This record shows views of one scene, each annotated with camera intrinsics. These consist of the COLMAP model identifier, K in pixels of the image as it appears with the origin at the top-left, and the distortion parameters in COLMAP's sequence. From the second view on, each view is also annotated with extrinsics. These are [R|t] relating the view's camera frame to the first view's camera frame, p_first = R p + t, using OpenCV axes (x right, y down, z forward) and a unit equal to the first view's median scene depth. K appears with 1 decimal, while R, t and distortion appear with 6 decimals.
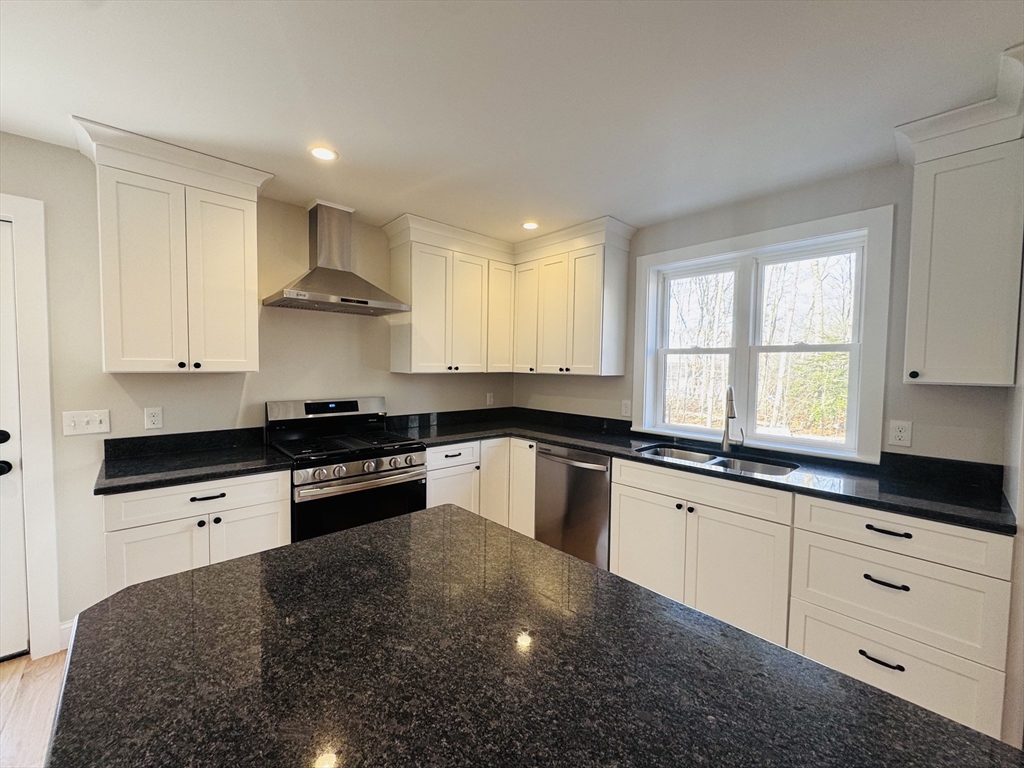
lens RADIAL K [[407.8, 0, 509.6], [0, 407.8, 382.0], [0, 0, 1]] dist [-0.002721, 0.000415]
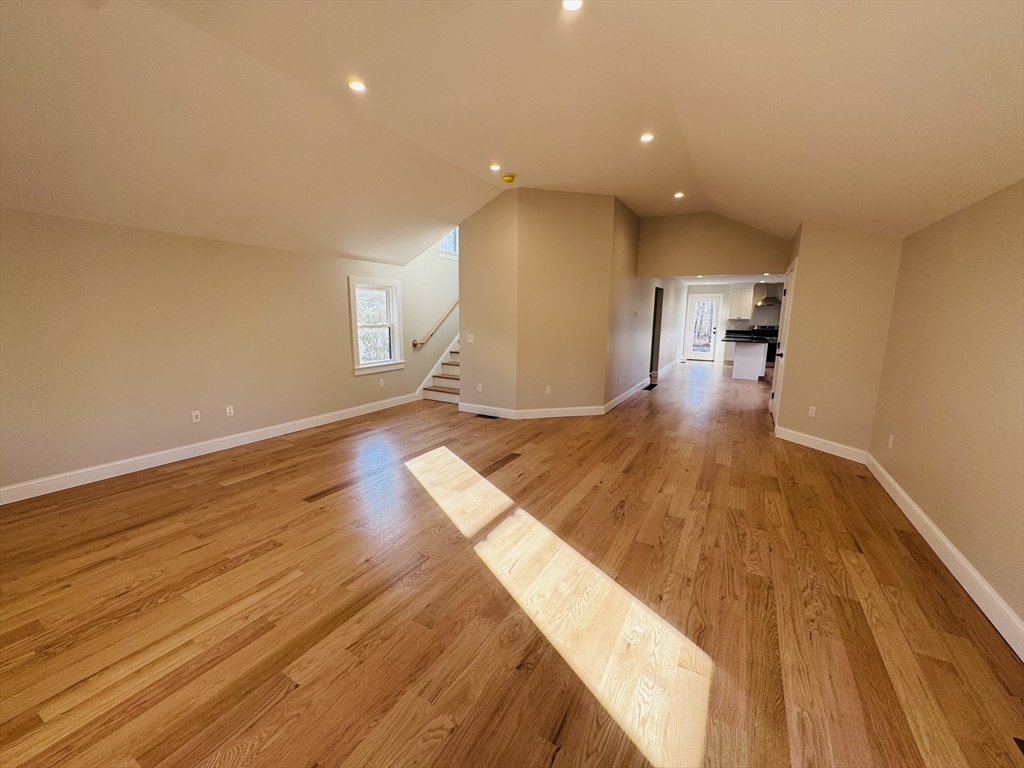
lens RADIAL K [[407.8, 0, 507.4], [0, 407.8, 384.2], [0, 0, 1]] dist [-0.002721, 0.000415]
pose [[0.301924, 0.151406, -0.941232, 3.166672], [-0.041883, 0.988461, 0.145568, 0.152158], [0.952411, -0.004529, 0.304782, -3.253543]]
